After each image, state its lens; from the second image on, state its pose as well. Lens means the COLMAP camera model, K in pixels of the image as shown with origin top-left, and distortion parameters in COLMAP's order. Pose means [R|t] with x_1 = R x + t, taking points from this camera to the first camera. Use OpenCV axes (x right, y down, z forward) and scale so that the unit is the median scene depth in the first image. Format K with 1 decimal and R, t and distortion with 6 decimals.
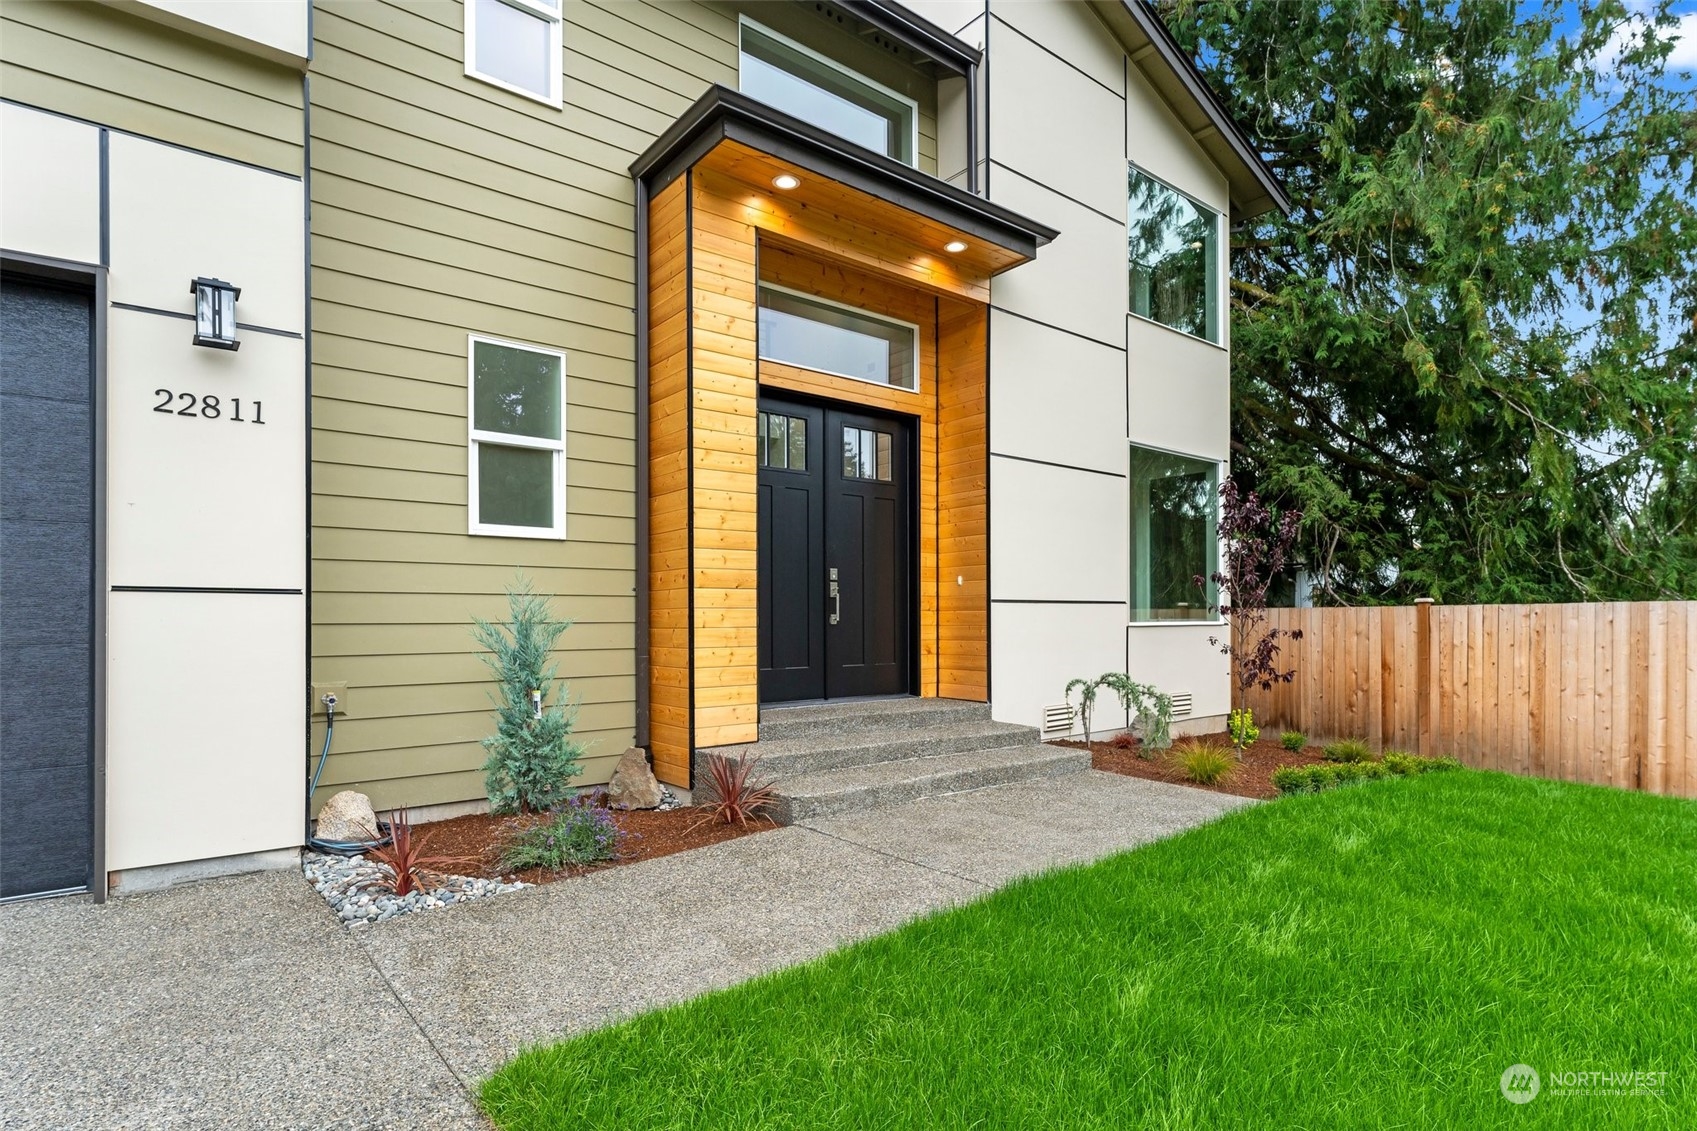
lens RADIAL K [[866.4, 0, 851.2], [0, 866.4, 586.0], [0, 0, 1]] dist [-0.000278, -0.000071]
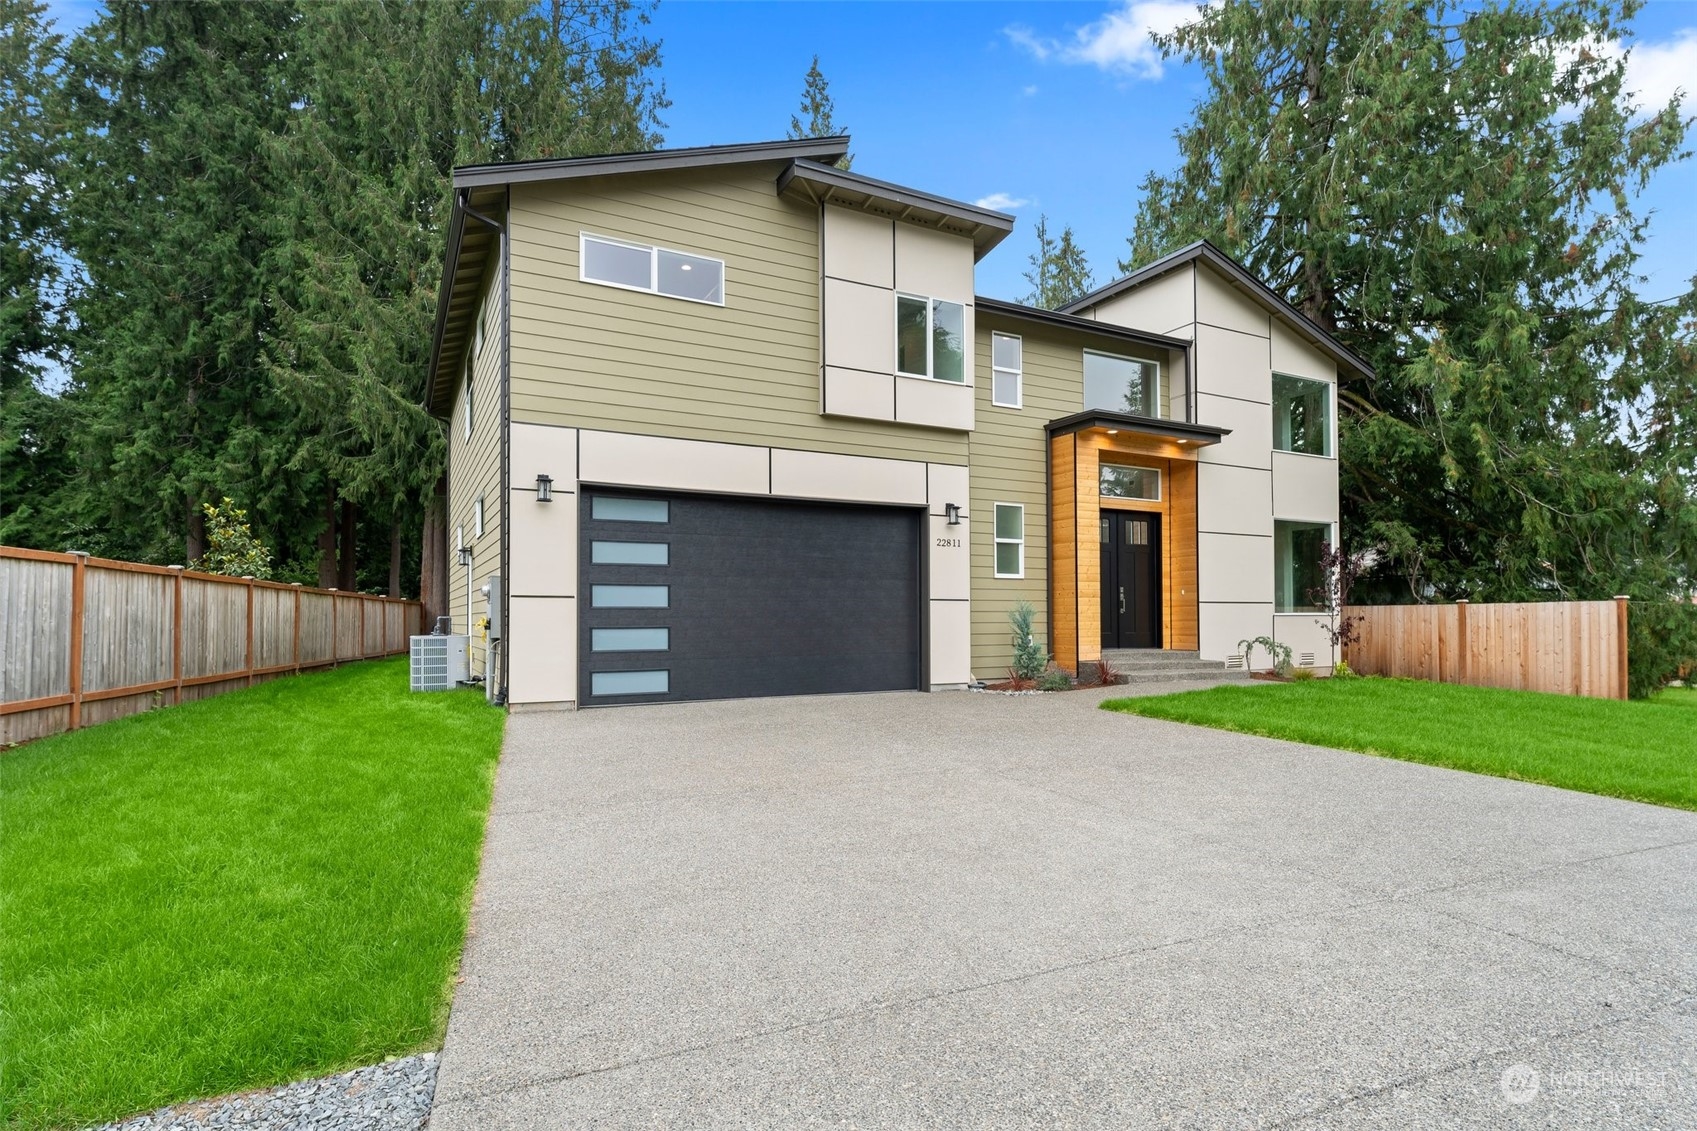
lens RADIAL K [[866.4, 0, 851.2], [0, 866.4, 586.0], [0, 0, 1]] dist [-0.000278, -0.000071]
pose [[0.981241, -0.006668, -0.192670, -0.252814], [0.006455, 0.999978, -0.001736, -0.023036], [0.192677, 0.000459, 0.981262, -1.180829]]
